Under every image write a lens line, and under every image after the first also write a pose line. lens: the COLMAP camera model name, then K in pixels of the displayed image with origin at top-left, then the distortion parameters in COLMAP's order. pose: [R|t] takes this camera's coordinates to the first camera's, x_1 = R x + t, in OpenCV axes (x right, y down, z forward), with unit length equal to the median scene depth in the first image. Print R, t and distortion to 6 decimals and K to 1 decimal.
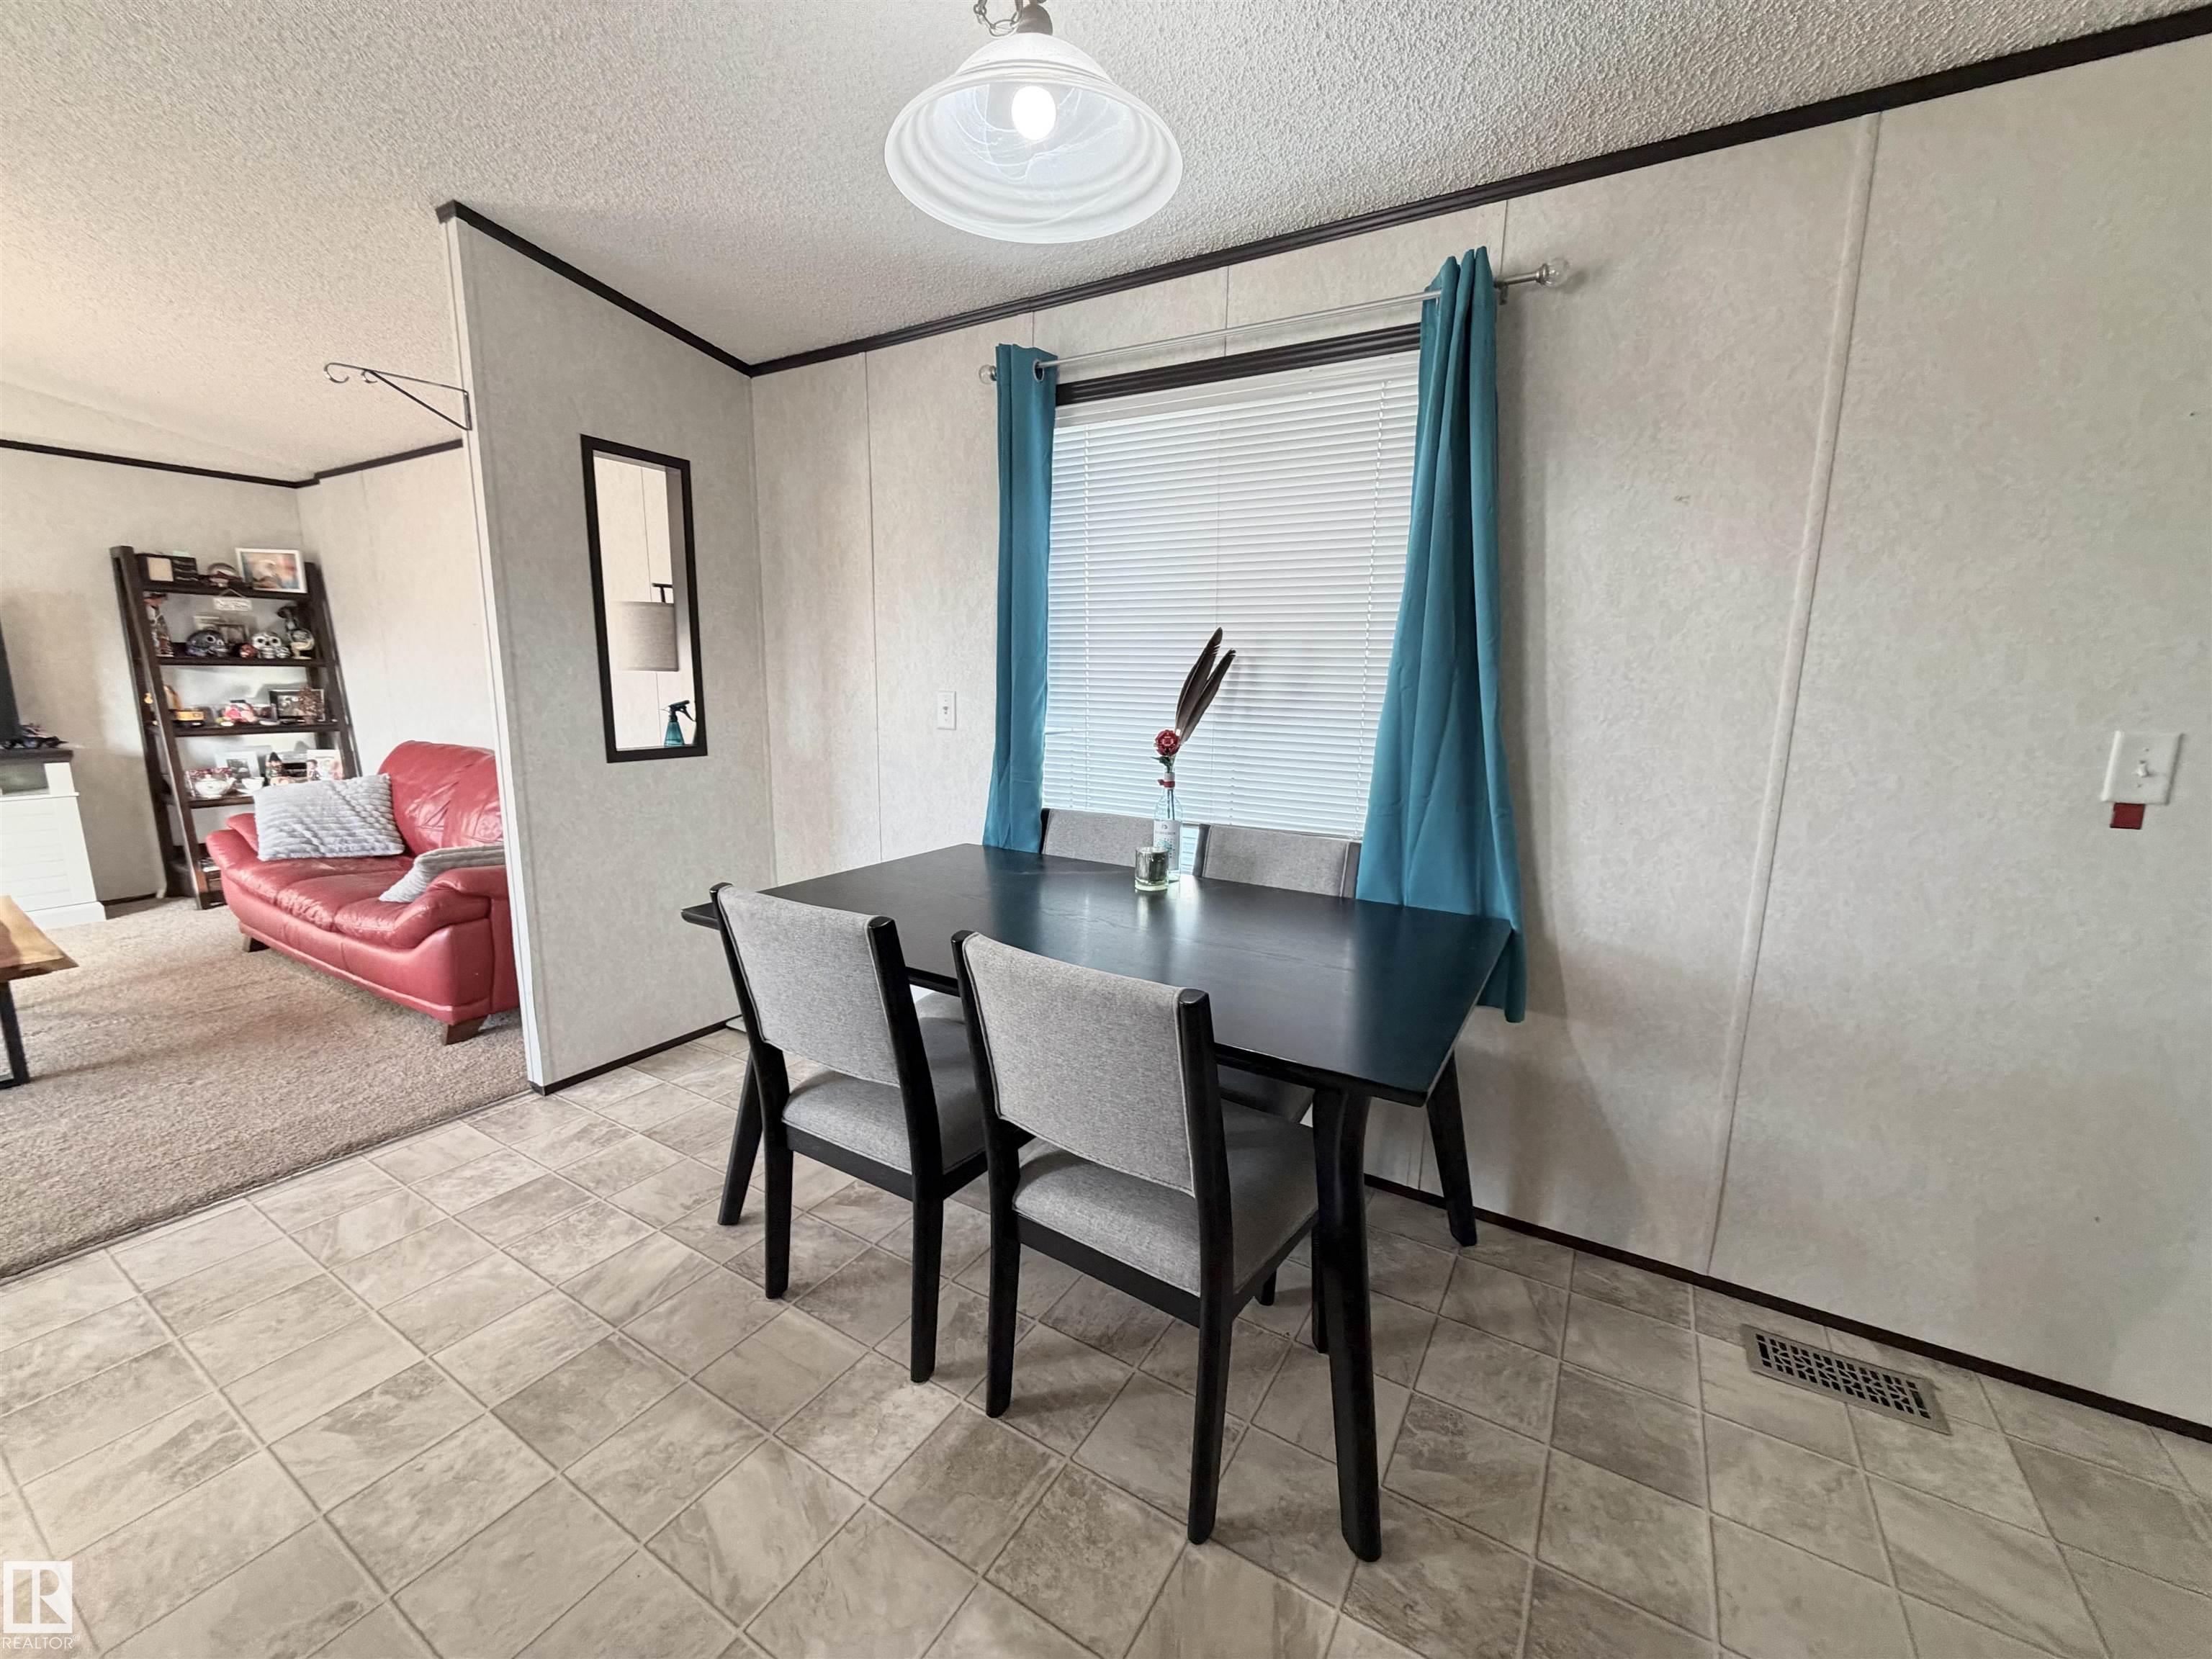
lens RADIAL K [[879.6, 0, 1111.0], [0, 879.6, 829.6], [0, 0, 1]] dist [-0.001836, -0.000195]
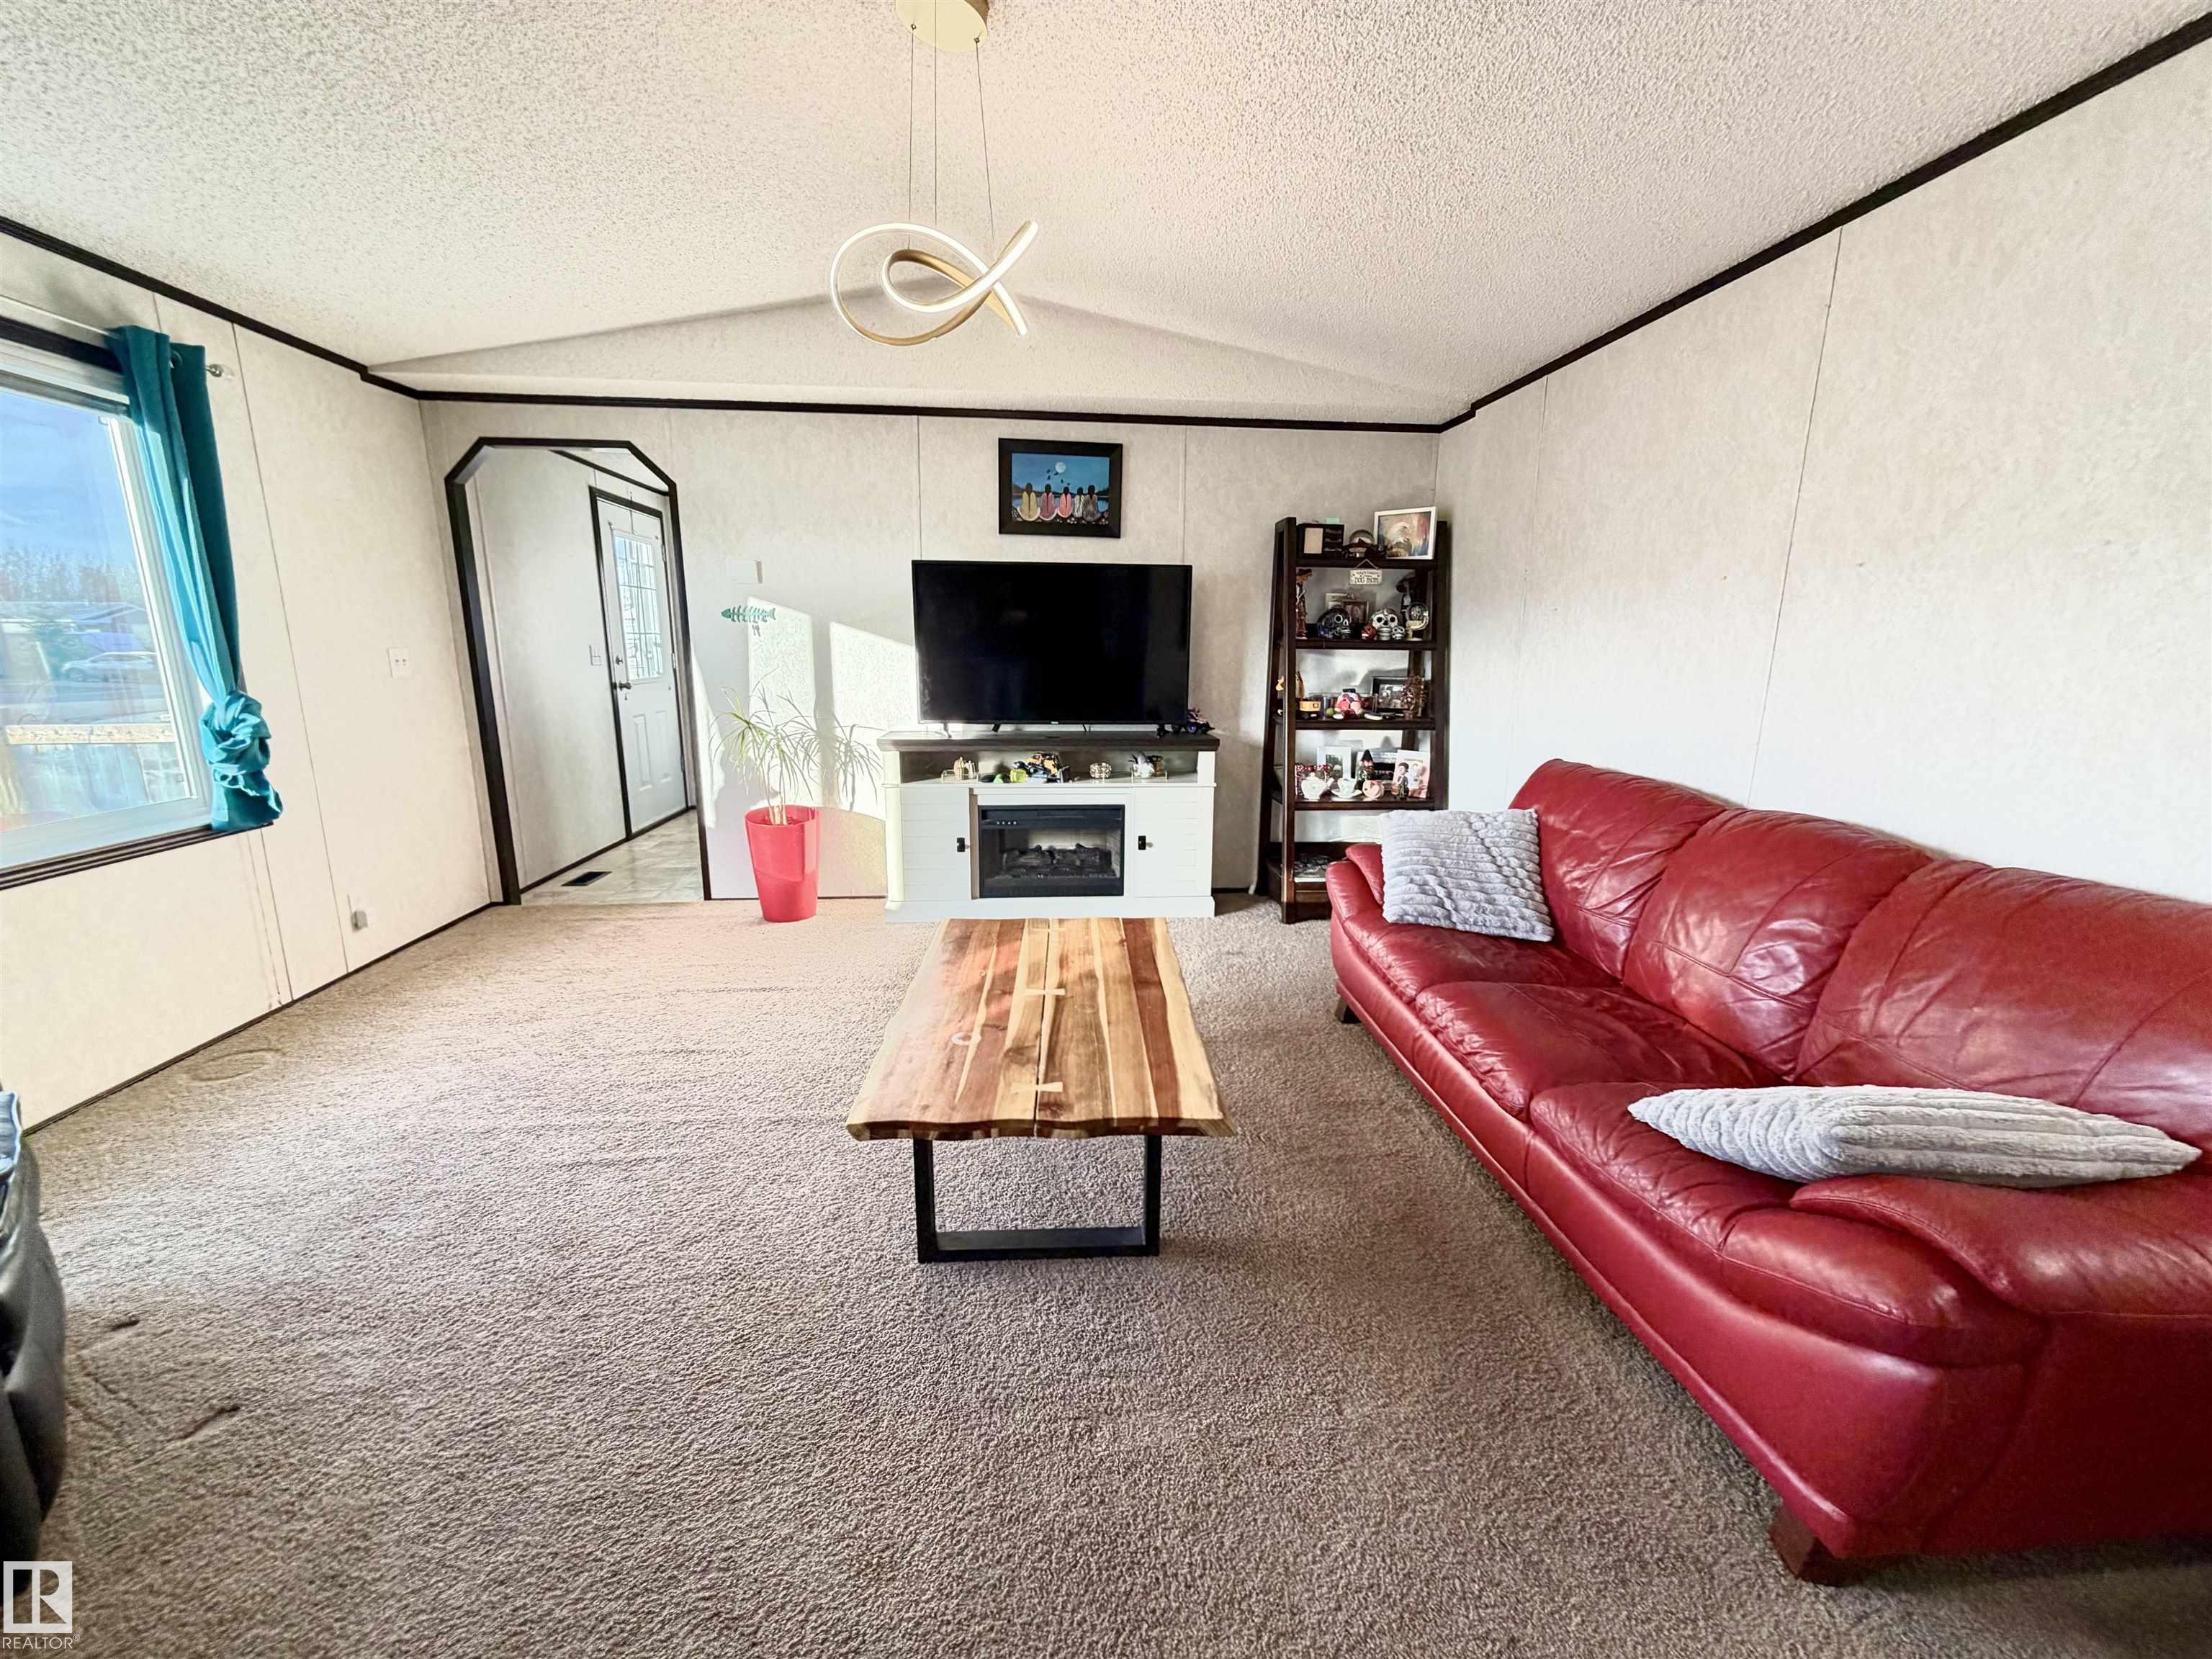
lens RADIAL K [[879.6, 0, 1111.0], [0, 879.6, 829.6], [0, 0, 1]] dist [-0.001836, -0.000195]
pose [[0.586924, 0.159459, -0.793784, -0.432286], [-0.140862, 0.985573, 0.093833, -0.060205], [0.797294, 0.056742, 0.600918, 0.304712]]
